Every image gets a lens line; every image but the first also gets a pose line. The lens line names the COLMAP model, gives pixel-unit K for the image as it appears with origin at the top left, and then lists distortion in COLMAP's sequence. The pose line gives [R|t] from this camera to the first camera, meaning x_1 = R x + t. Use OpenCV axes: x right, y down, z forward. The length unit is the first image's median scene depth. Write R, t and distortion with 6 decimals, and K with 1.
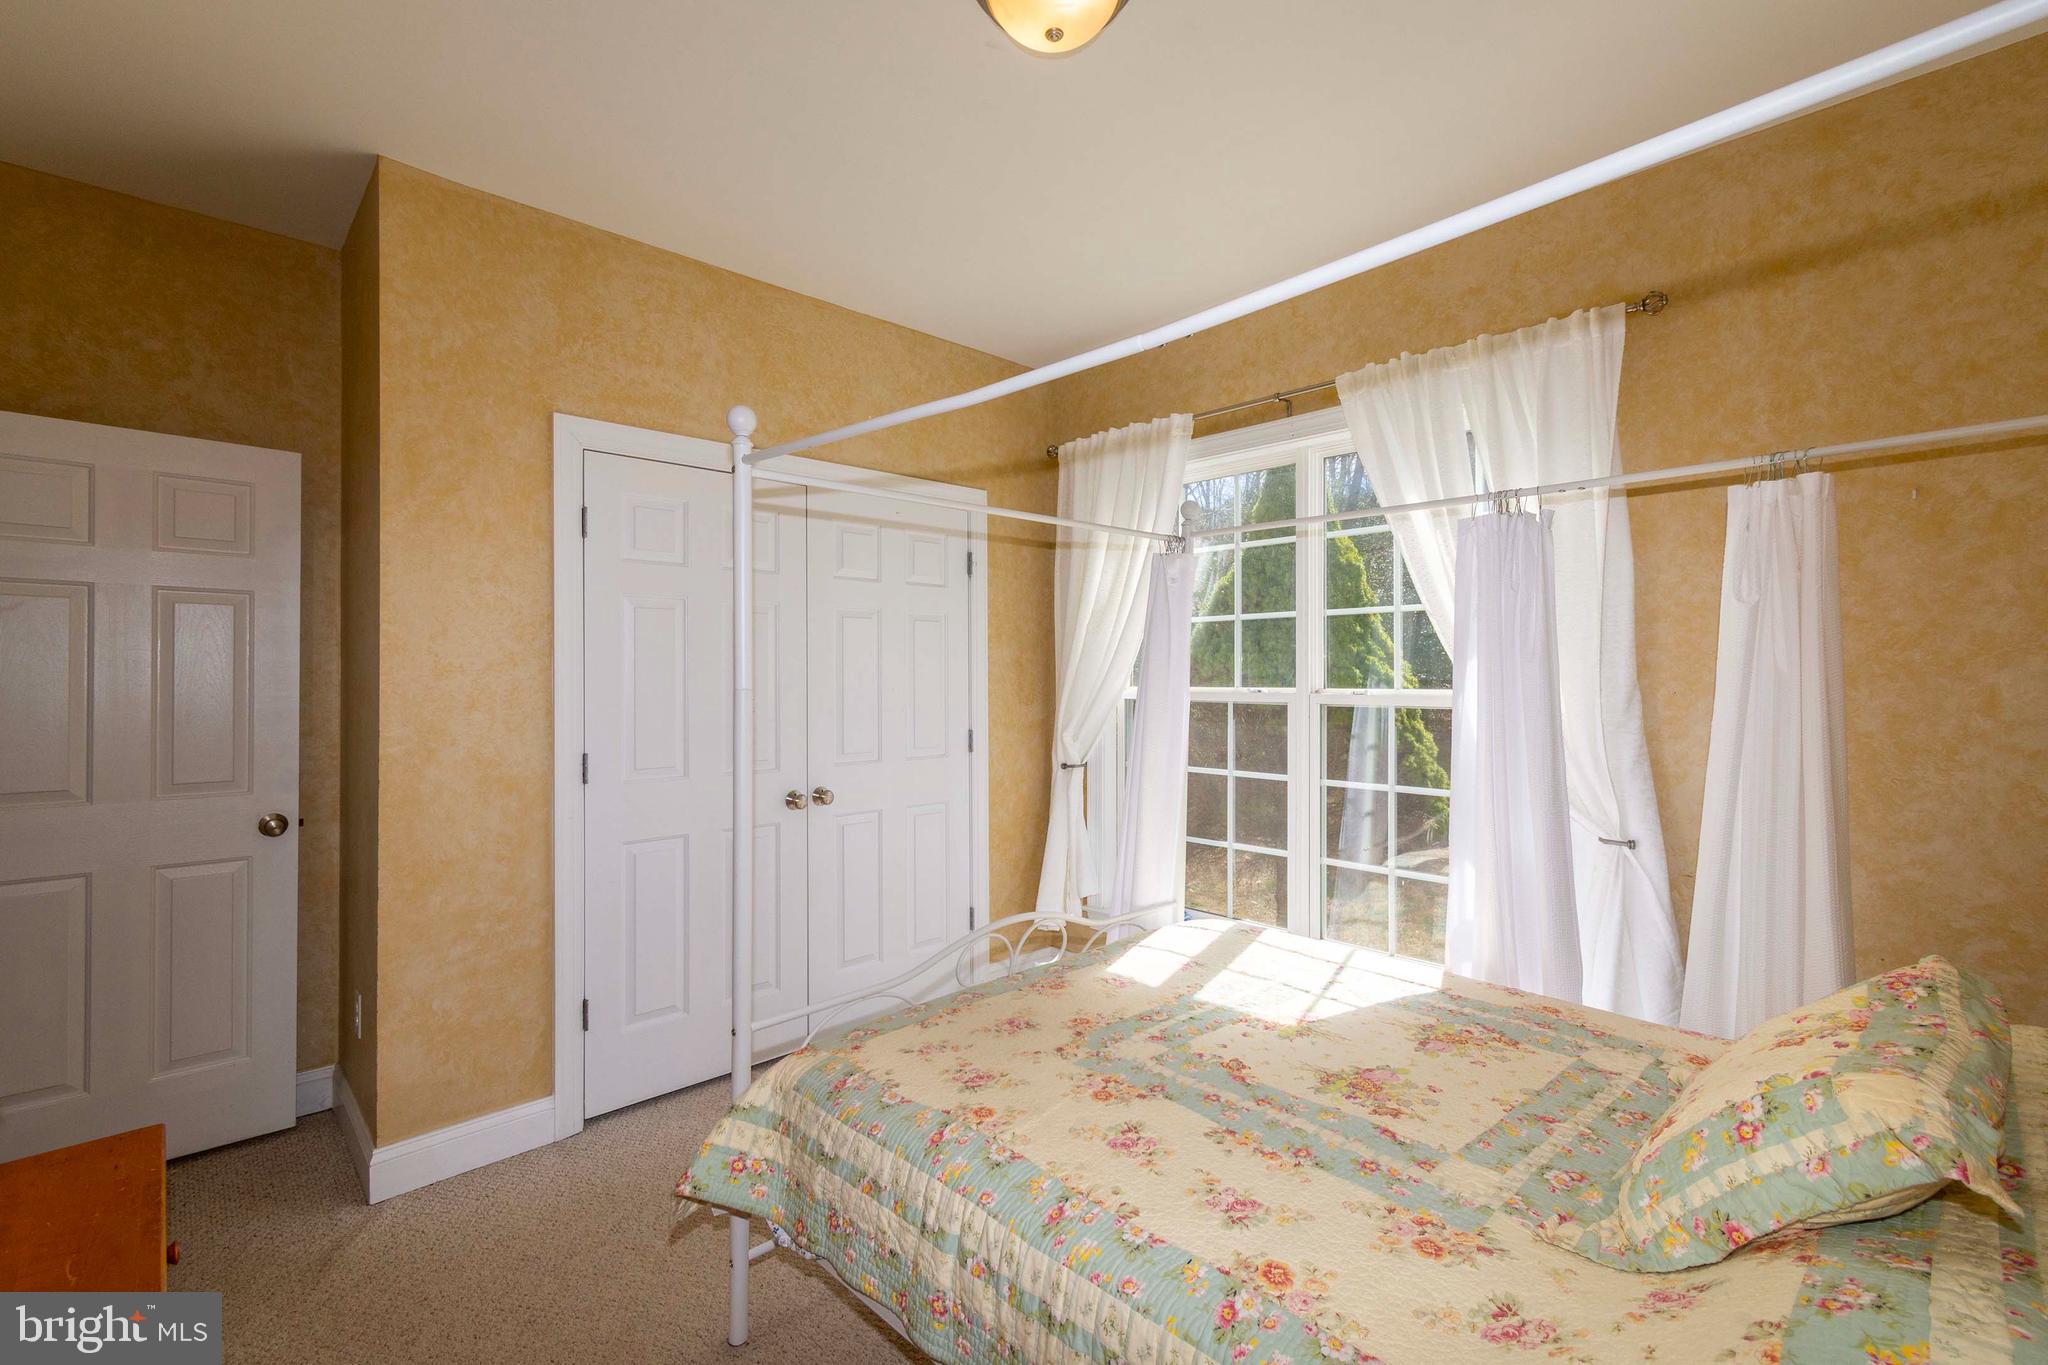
lens RADIAL K [[902.8, 0, 1023.6], [0, 902.8, 675.6], [0, 0, 1]] dist [0.000265, -0.000781]
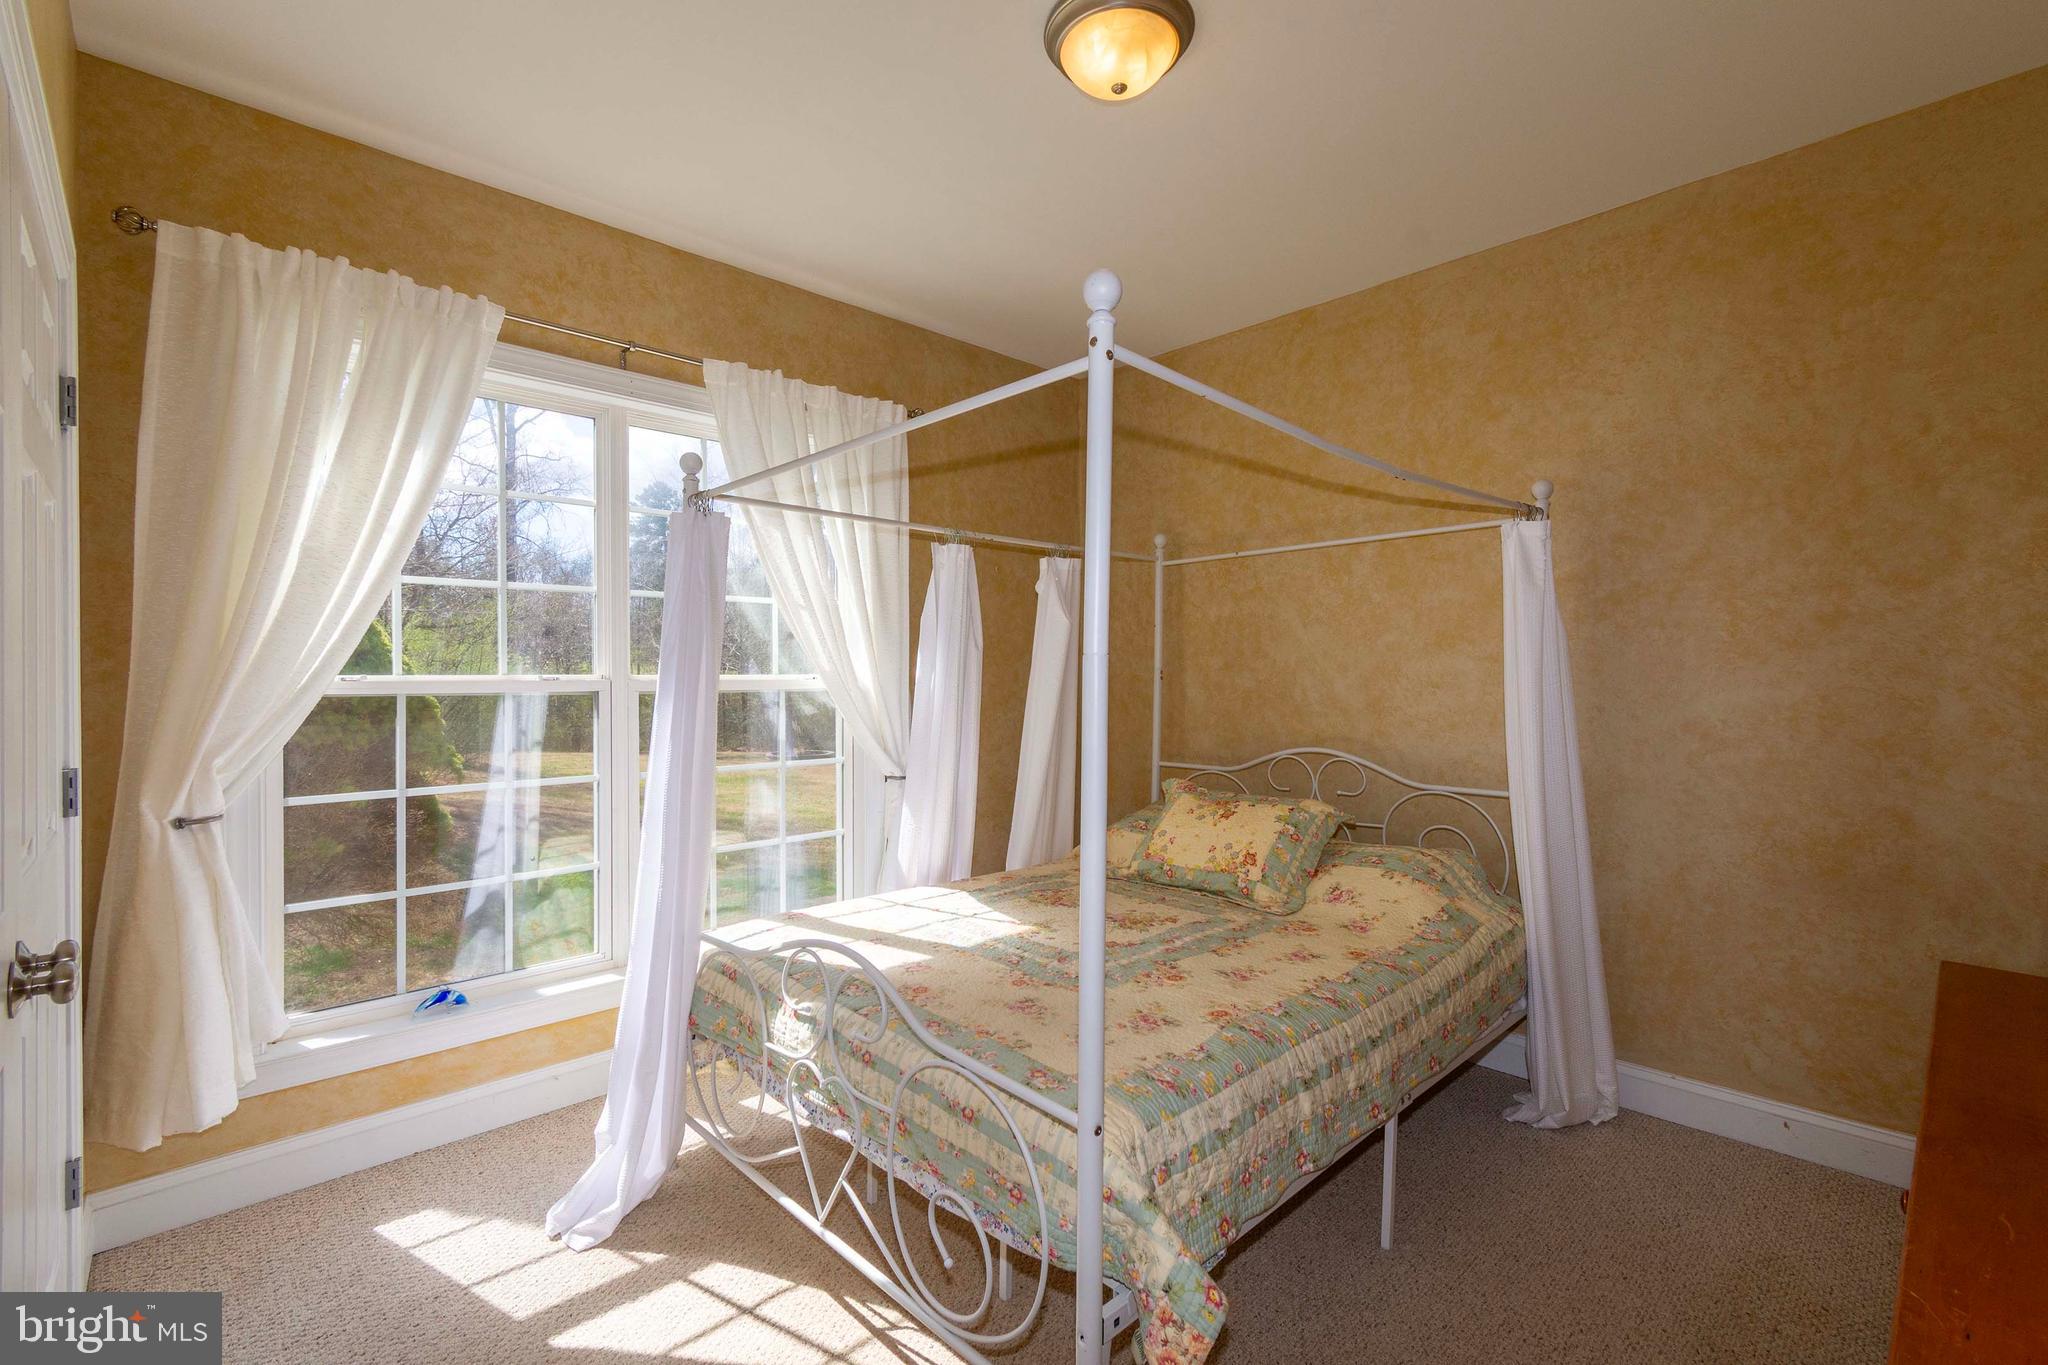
lens RADIAL K [[902.8, 0, 1023.6], [0, 902.8, 675.6], [0, 0, 1]] dist [0.000265, -0.000781]
pose [[-0.004019, 0.000494, 0.999992, -0.960719], [0.001652, 0.999999, -0.000487, 0.026670], [-0.999991, 0.001650, -0.004020, 0.977737]]
